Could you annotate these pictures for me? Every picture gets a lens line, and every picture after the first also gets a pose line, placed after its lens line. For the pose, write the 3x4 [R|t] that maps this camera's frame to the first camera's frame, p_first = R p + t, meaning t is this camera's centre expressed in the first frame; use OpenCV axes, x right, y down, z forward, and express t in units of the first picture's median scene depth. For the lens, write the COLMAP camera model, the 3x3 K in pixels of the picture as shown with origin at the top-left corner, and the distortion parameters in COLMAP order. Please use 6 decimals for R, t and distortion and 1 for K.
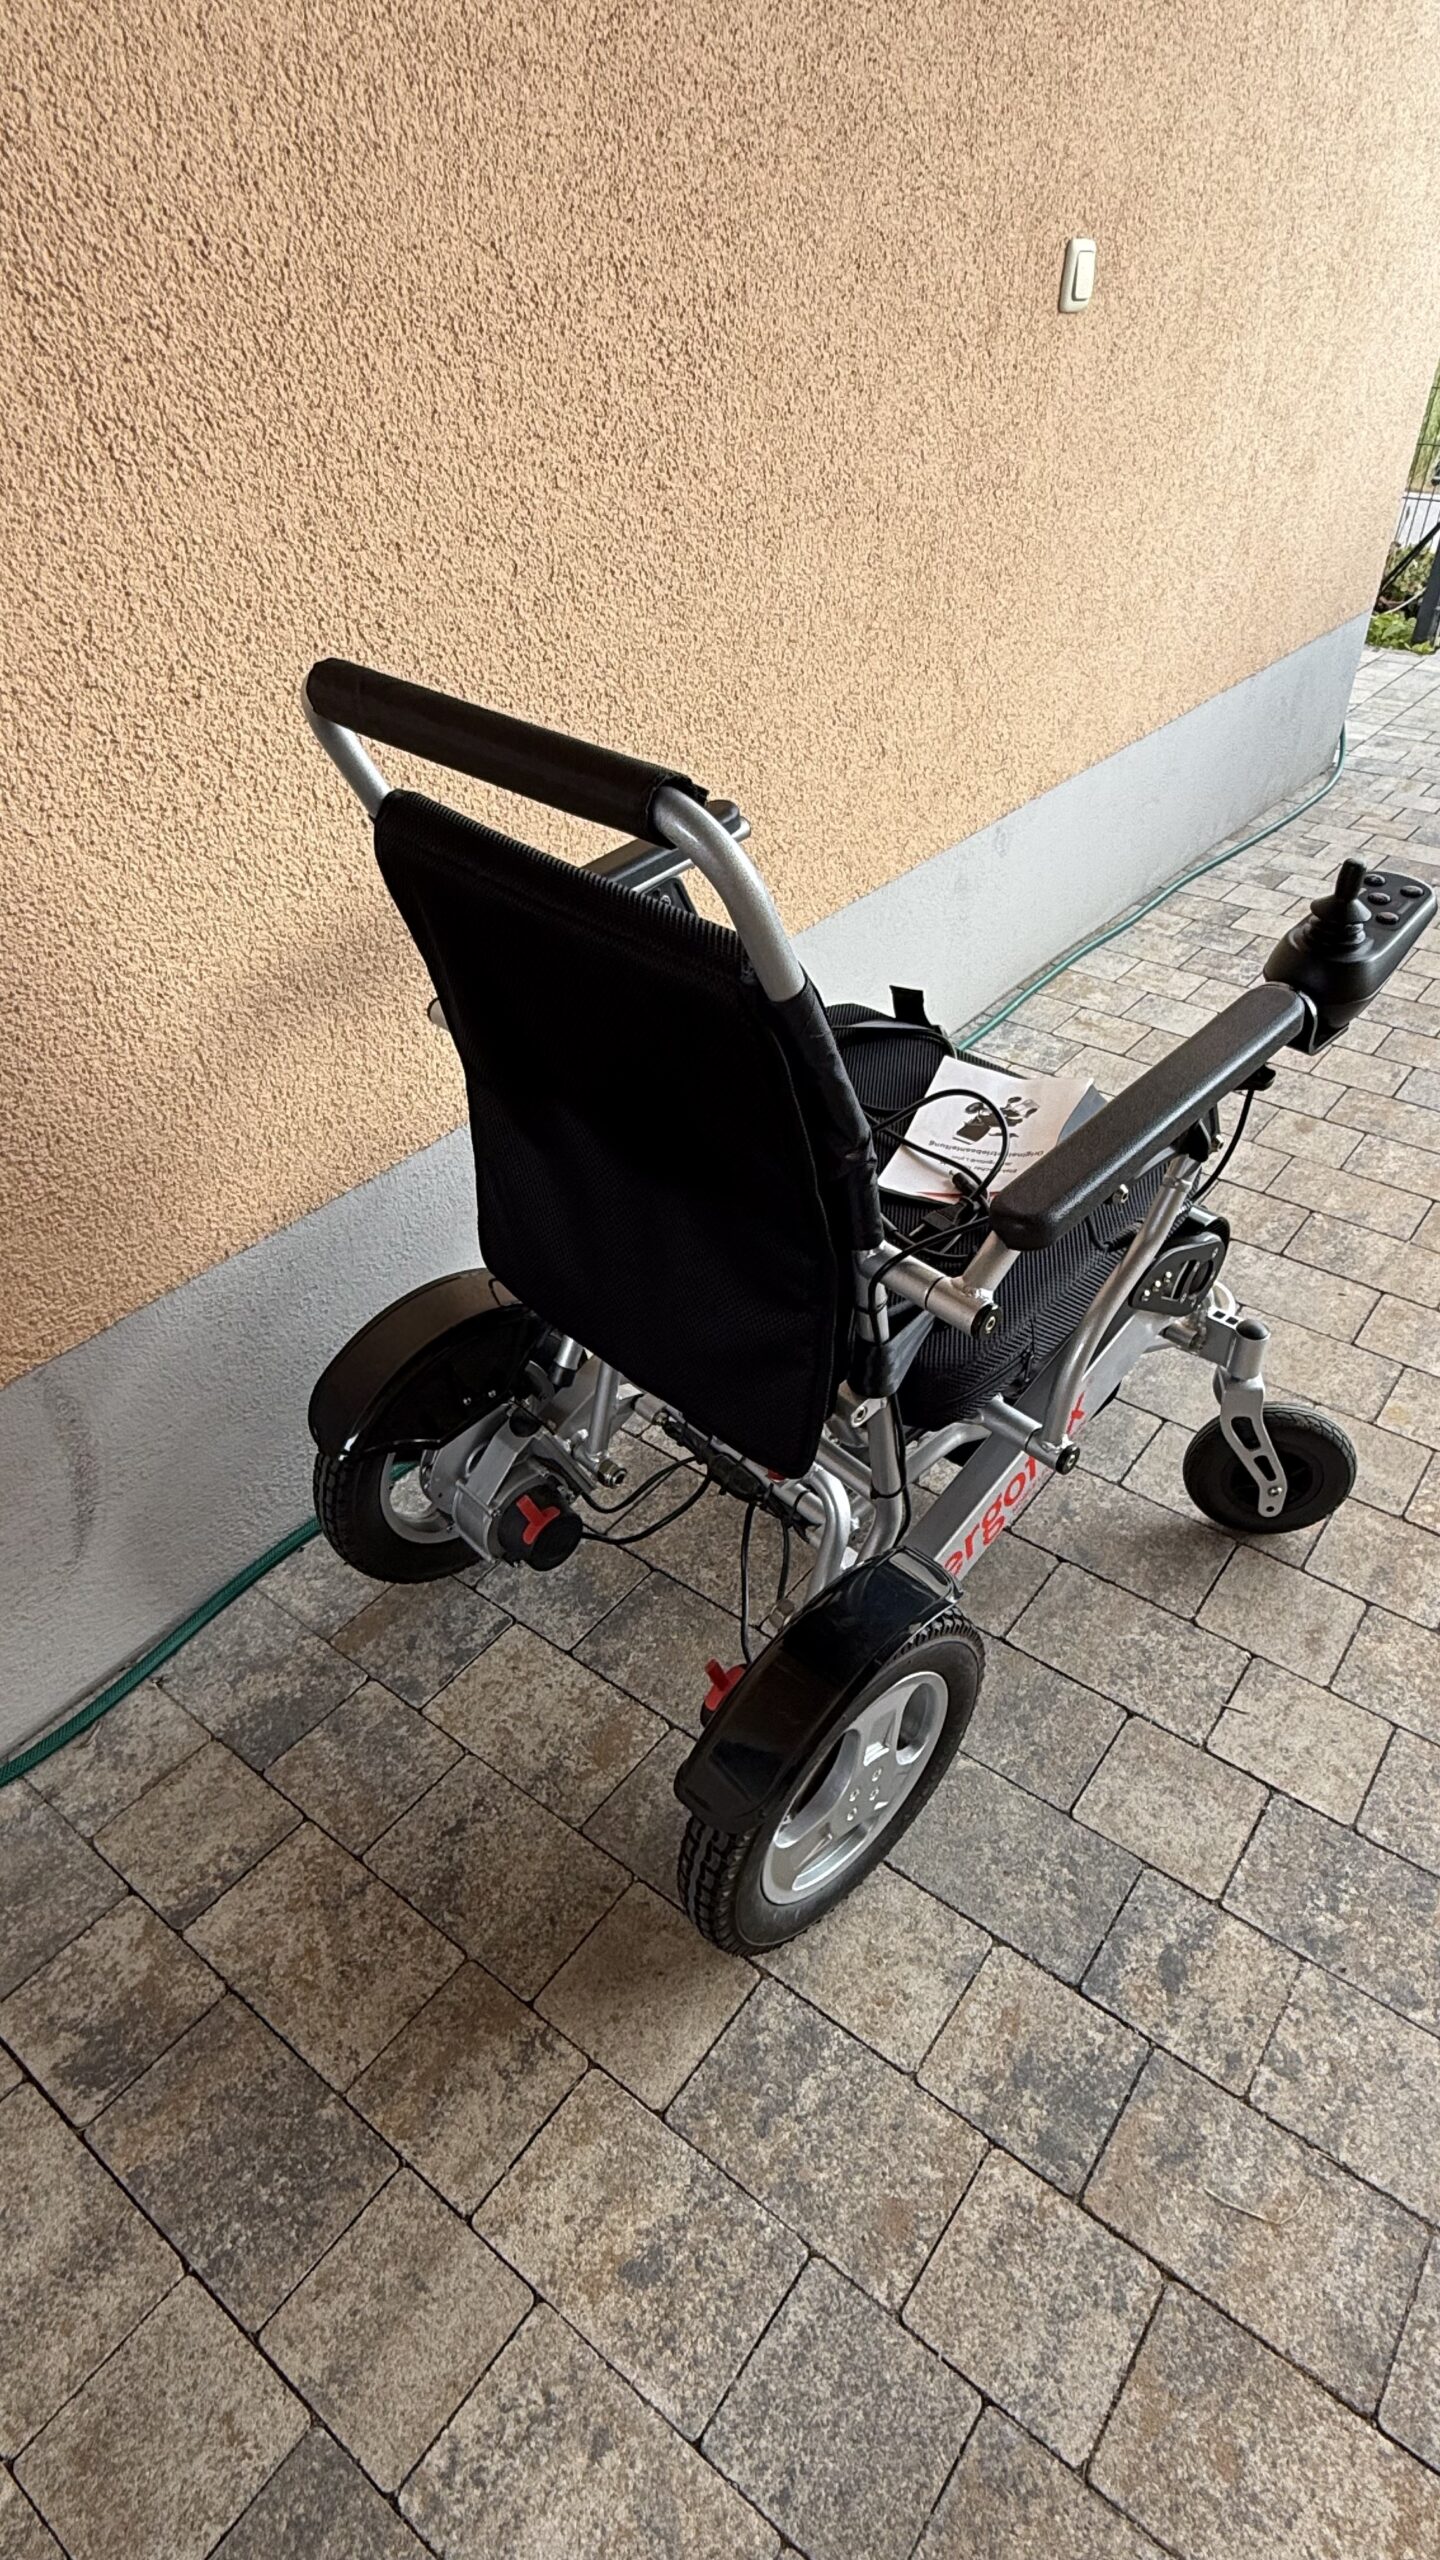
lens RADIAL K [[1383.2, 0, 716.0], [0, 1383.2, 1270.9], [0, 0, 1]] dist [-0.000228, 0.000269]
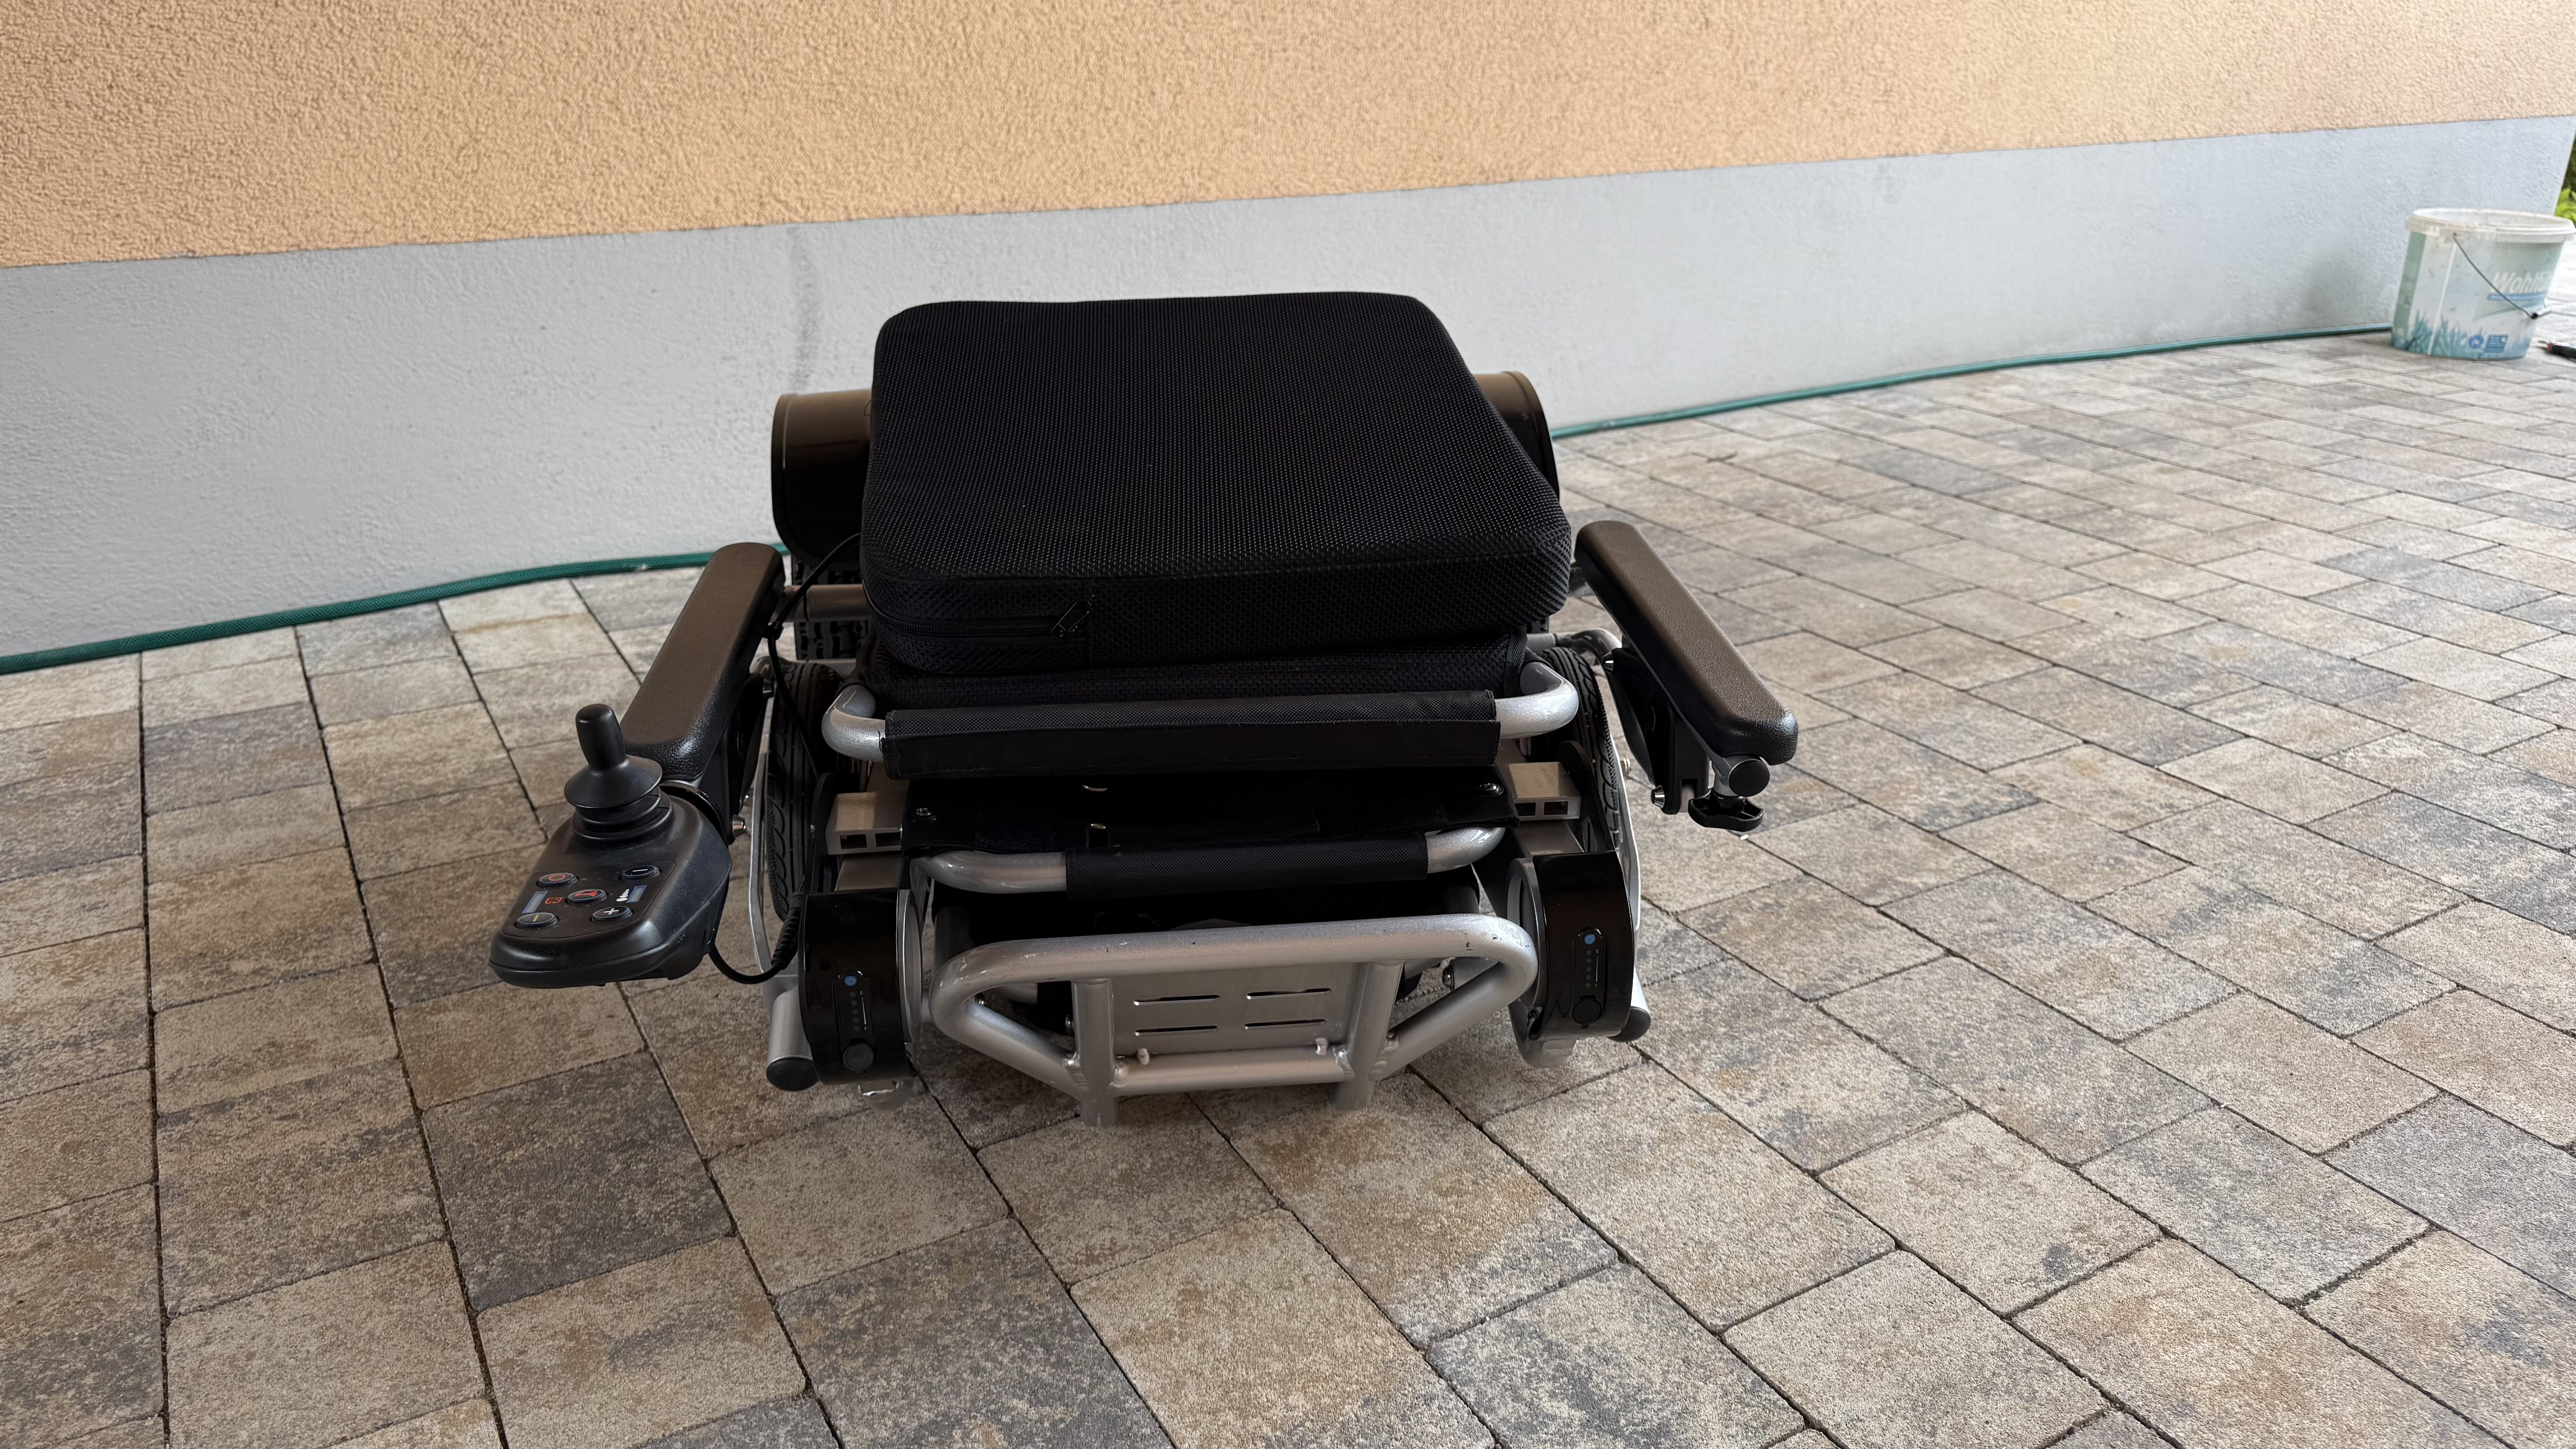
lens RADIAL K [[1833.5, 0, 1293.2], [0, 1833.5, 727.2], [0, 0, 1]] dist [0.015677, -0.019716]
pose [[0.926136, 0.154157, -0.344249, 0.615351], [-0.232324, 0.952136, -0.198650, 0.744140], [0.297149, 0.263954, 0.917622, -0.336980]]
